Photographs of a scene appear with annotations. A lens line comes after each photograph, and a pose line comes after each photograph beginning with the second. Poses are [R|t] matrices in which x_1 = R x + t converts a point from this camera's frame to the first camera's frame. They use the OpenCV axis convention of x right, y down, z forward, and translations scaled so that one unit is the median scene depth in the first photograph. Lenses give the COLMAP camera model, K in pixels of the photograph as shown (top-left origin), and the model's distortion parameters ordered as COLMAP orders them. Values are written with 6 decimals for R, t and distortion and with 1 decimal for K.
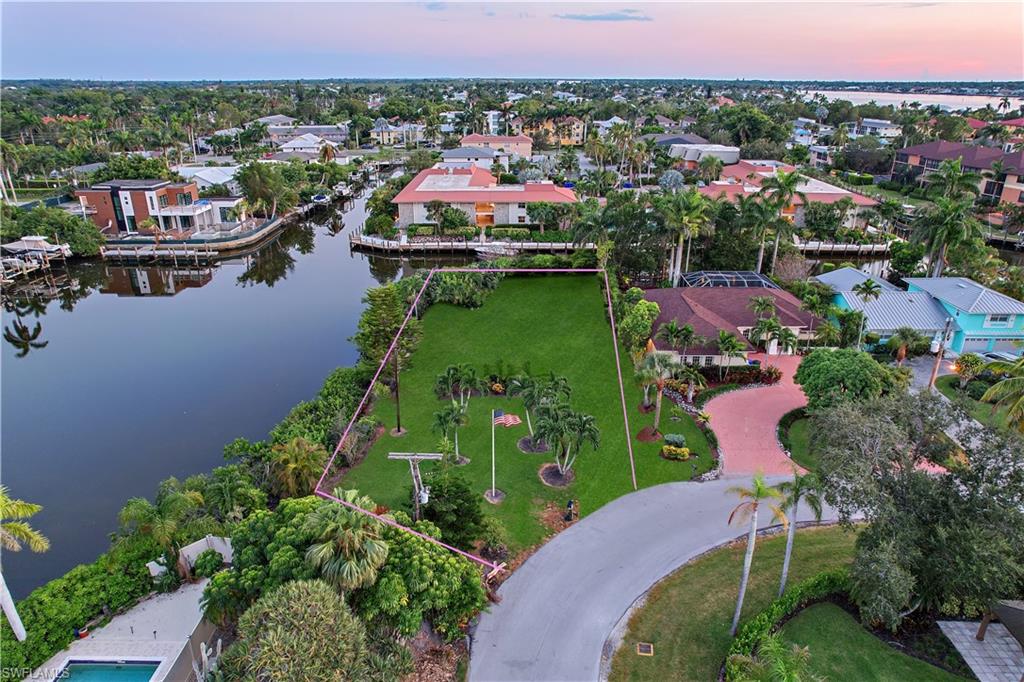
lens RADIAL K [[617.6, 0, 512.0], [0, 617.6, 341.0], [0, 0, 1]] dist [-0.103638, 0.060790]
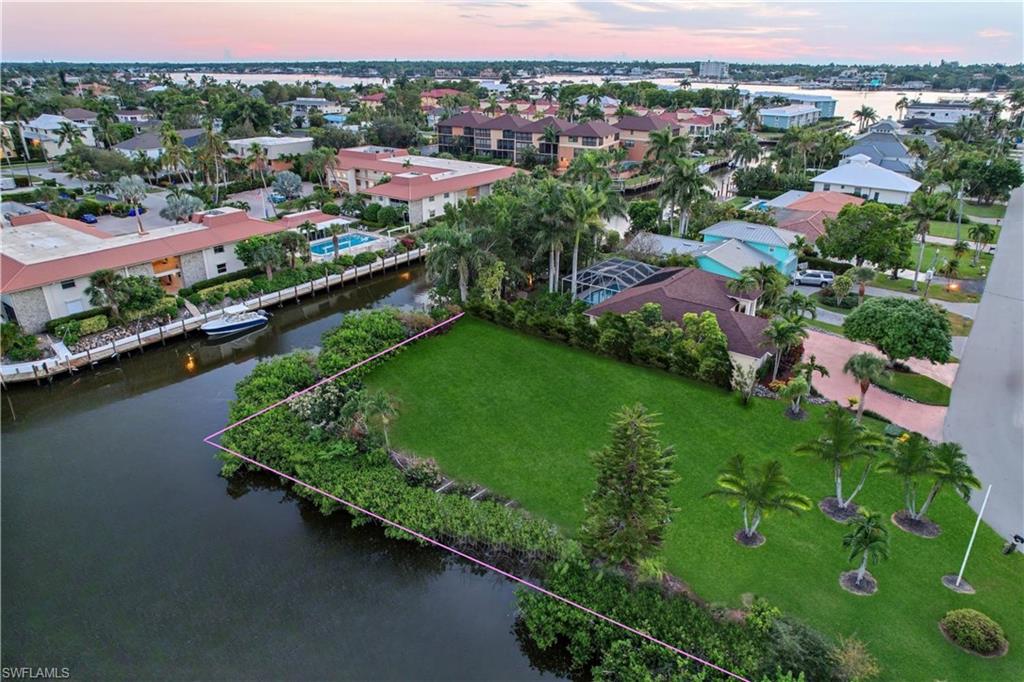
lens RADIAL K [[617.6, 0, 512.0], [0, 617.6, 341.0], [0, 0, 1]] dist [-0.103638, 0.060790]
pose [[0.600204, -0.323258, 0.731614, -0.380819], [0.304976, 0.938083, 0.164287, -0.159633], [-0.739421, 0.124520, 0.661627, 0.376636]]
